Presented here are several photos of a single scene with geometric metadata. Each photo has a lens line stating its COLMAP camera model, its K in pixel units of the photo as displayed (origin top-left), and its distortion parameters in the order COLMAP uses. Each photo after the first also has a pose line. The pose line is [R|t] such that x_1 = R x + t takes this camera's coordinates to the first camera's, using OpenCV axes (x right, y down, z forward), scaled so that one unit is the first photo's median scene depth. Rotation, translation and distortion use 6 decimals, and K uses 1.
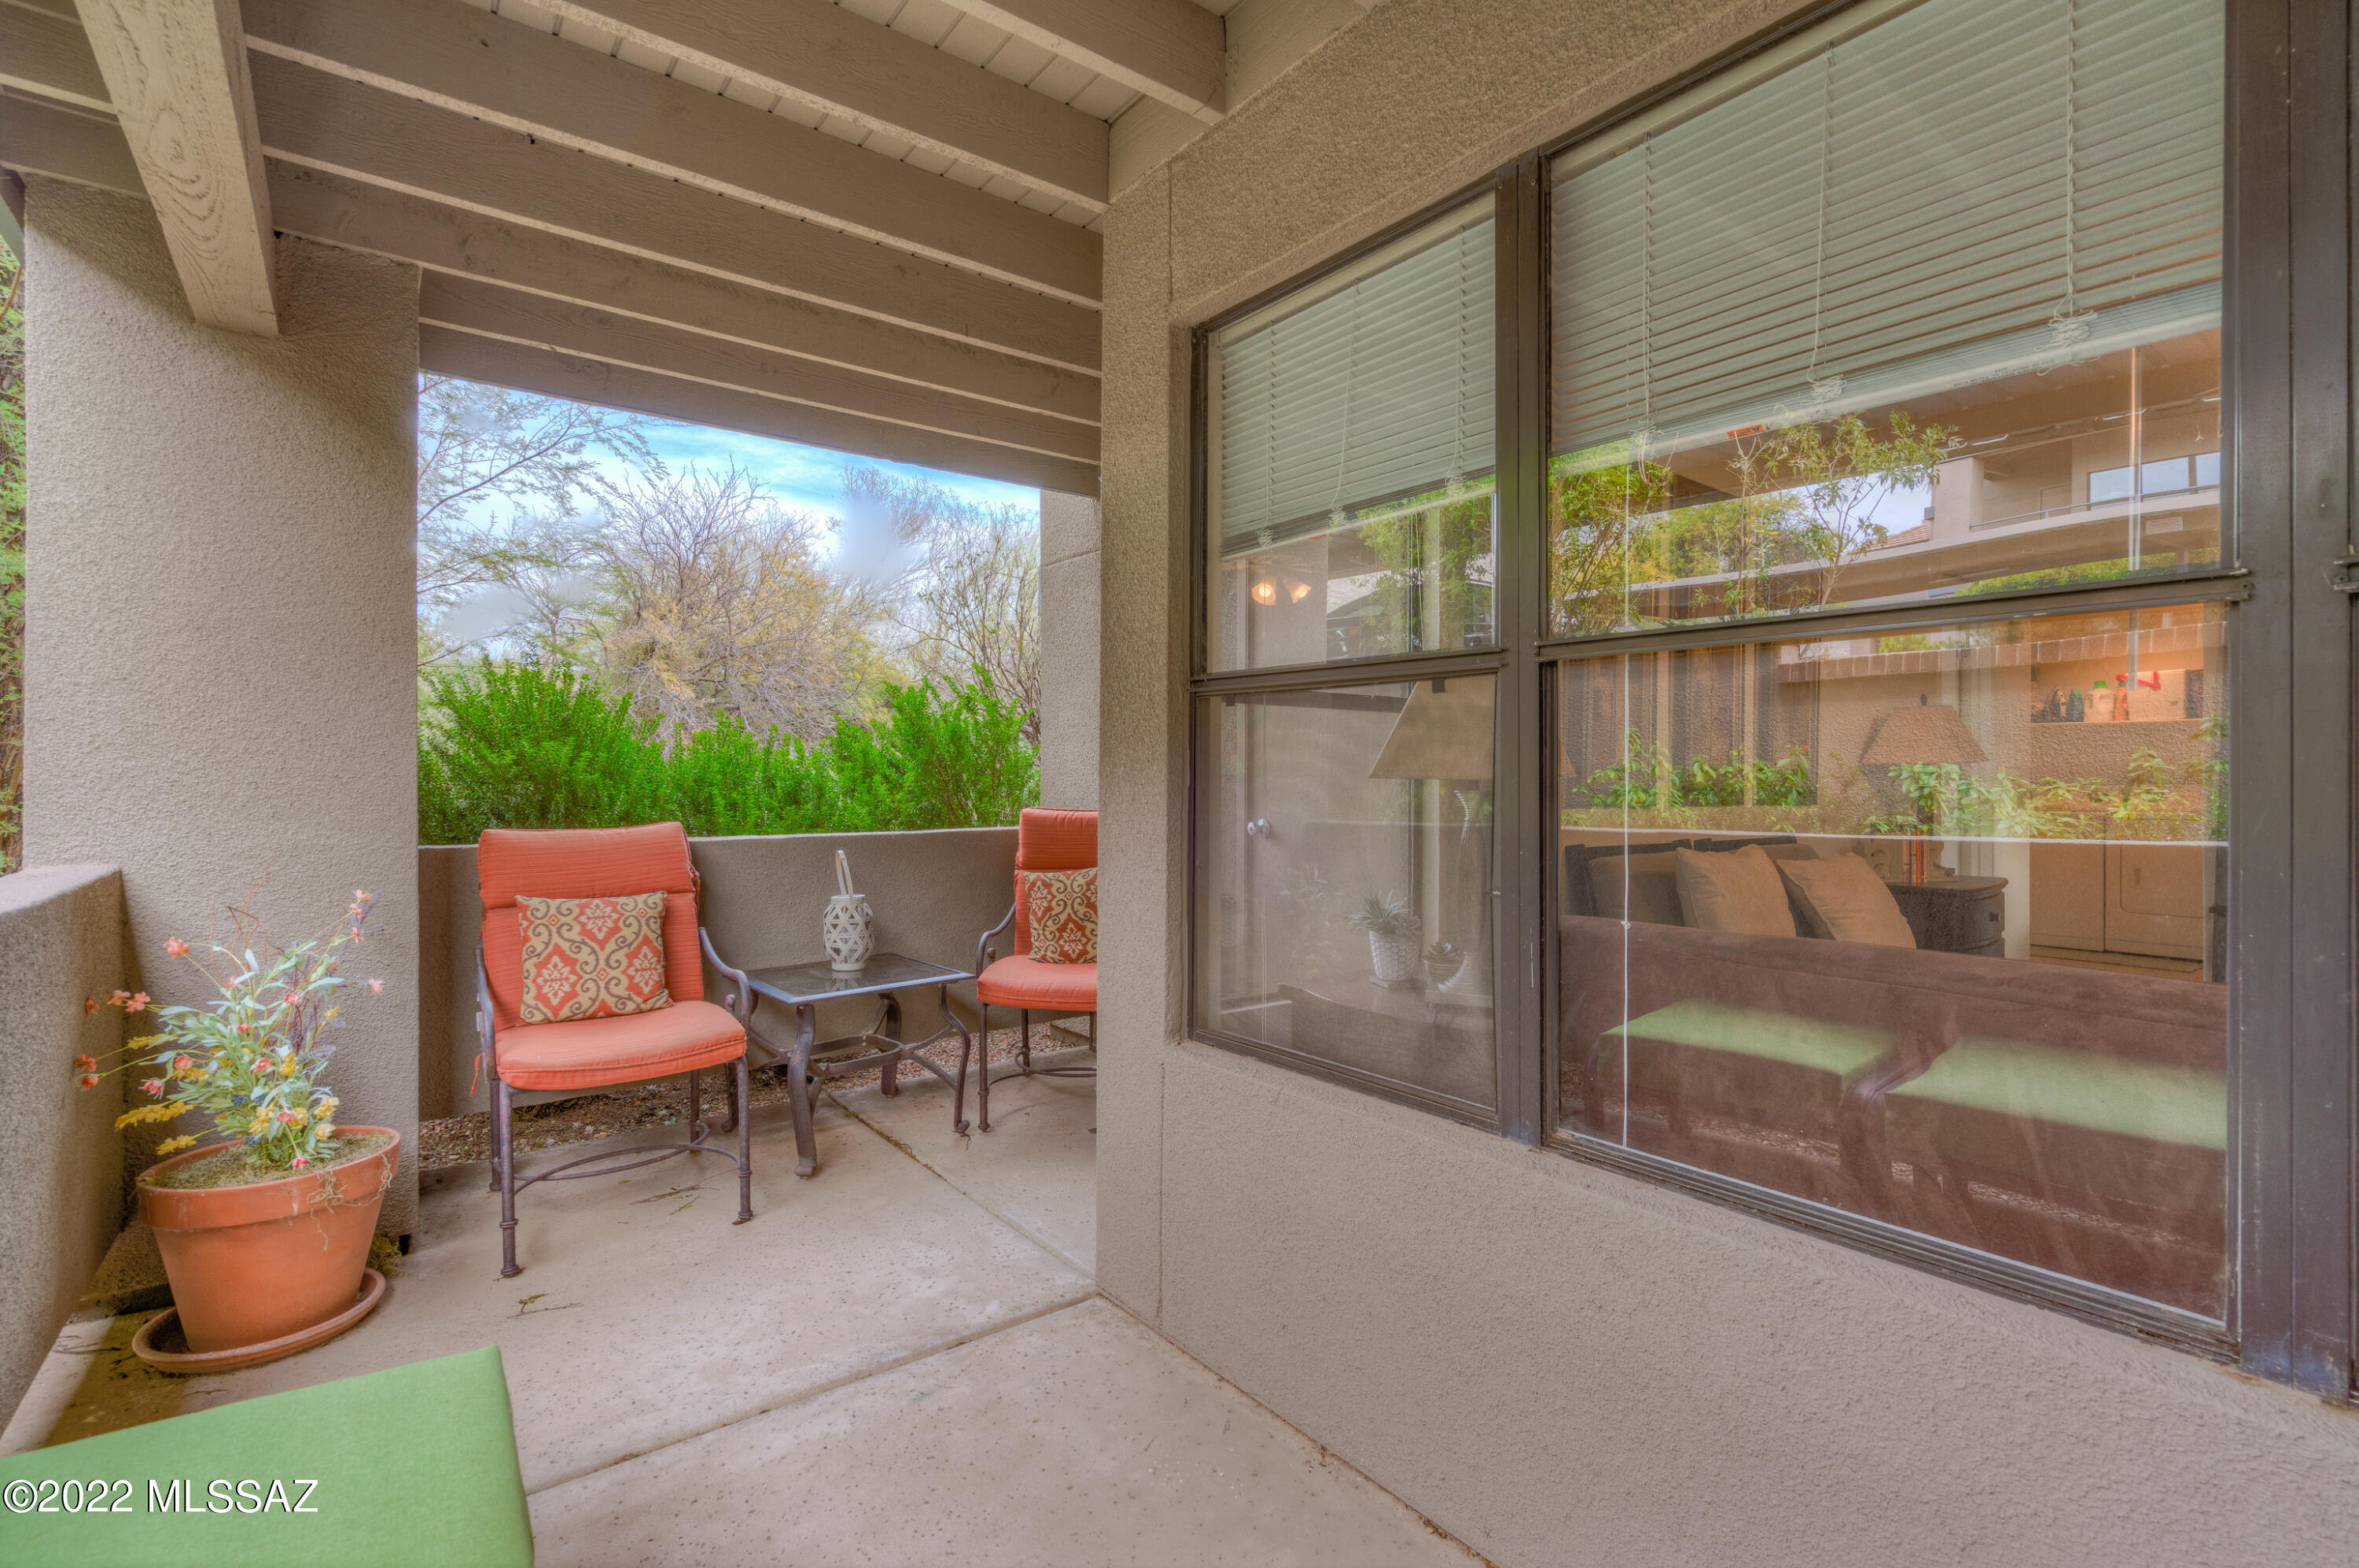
lens RADIAL K [[1074.9, 0, 1181.0], [0, 1074.9, 783.0], [0, 0, 1]] dist [-0.002055, -0.000147]
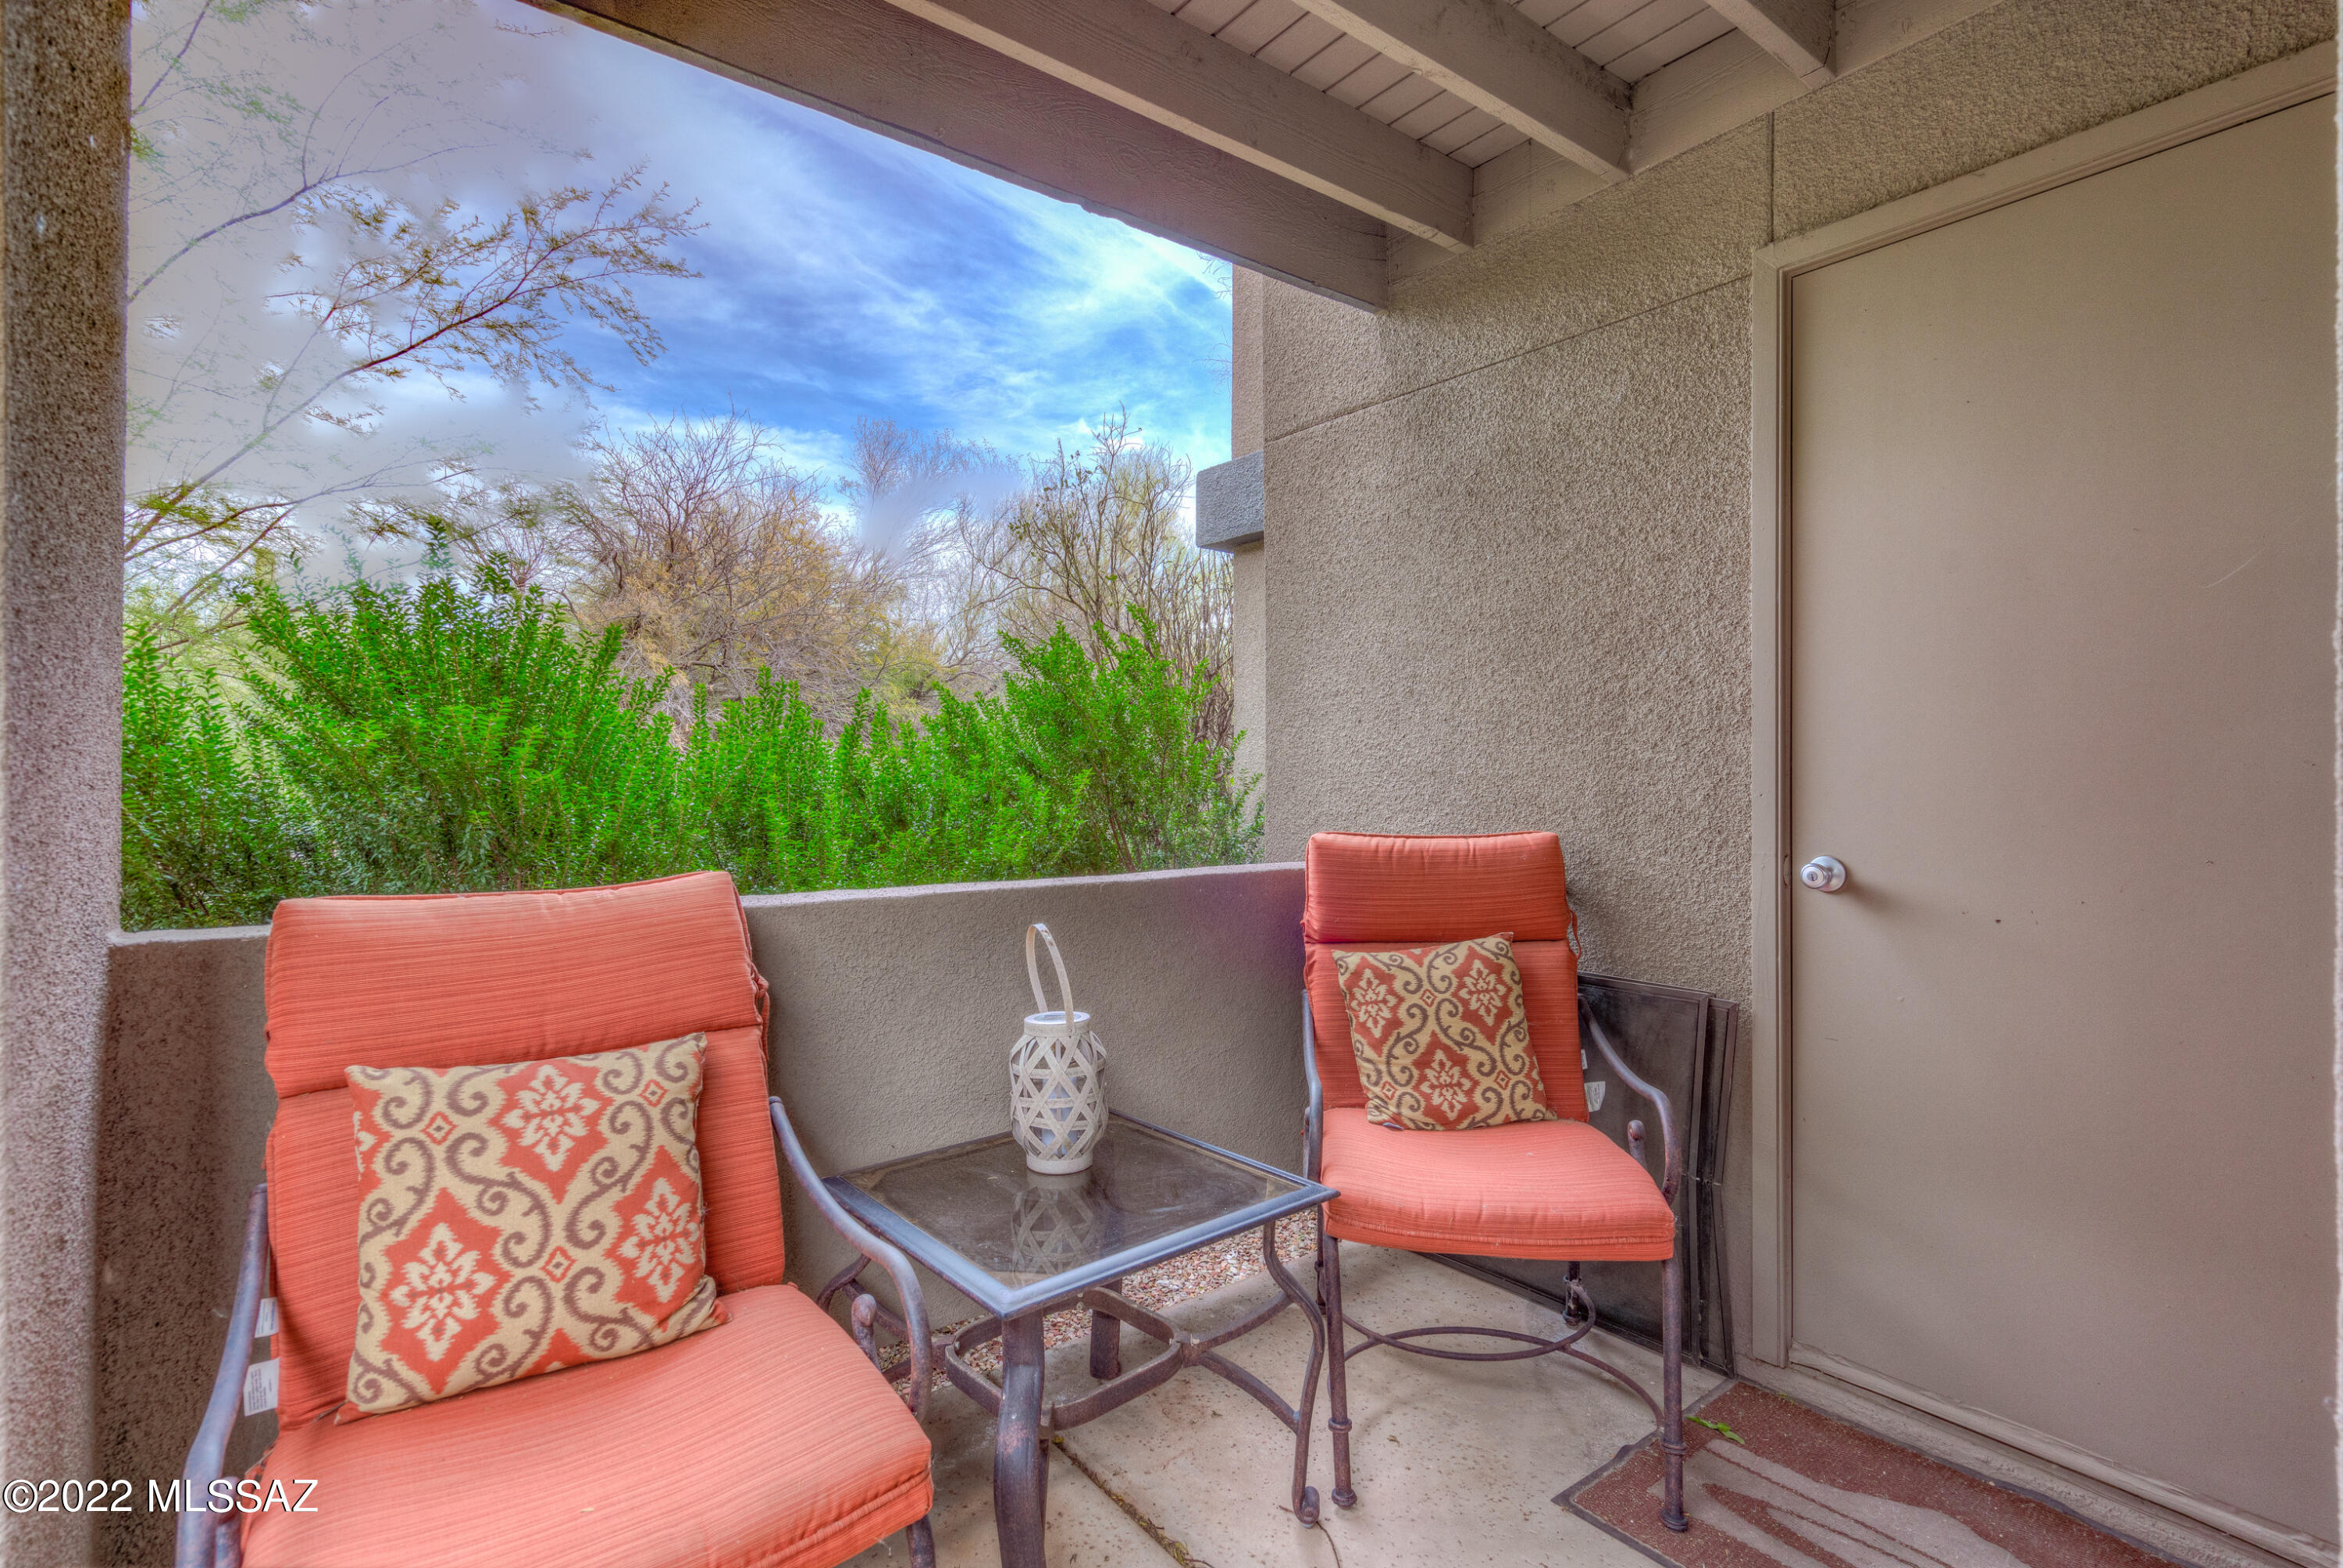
lens RADIAL K [[1154.8, 0, 1169.5], [0, 1154.8, 784.1], [0, 0, 1]] dist [0.001760, 0.000434]
pose [[0.999764, -0.001809, -0.021670, -0.251857], [0.001740, 0.999993, -0.003222, -0.000198], [0.021676, 0.003184, 0.999760, 0.479646]]
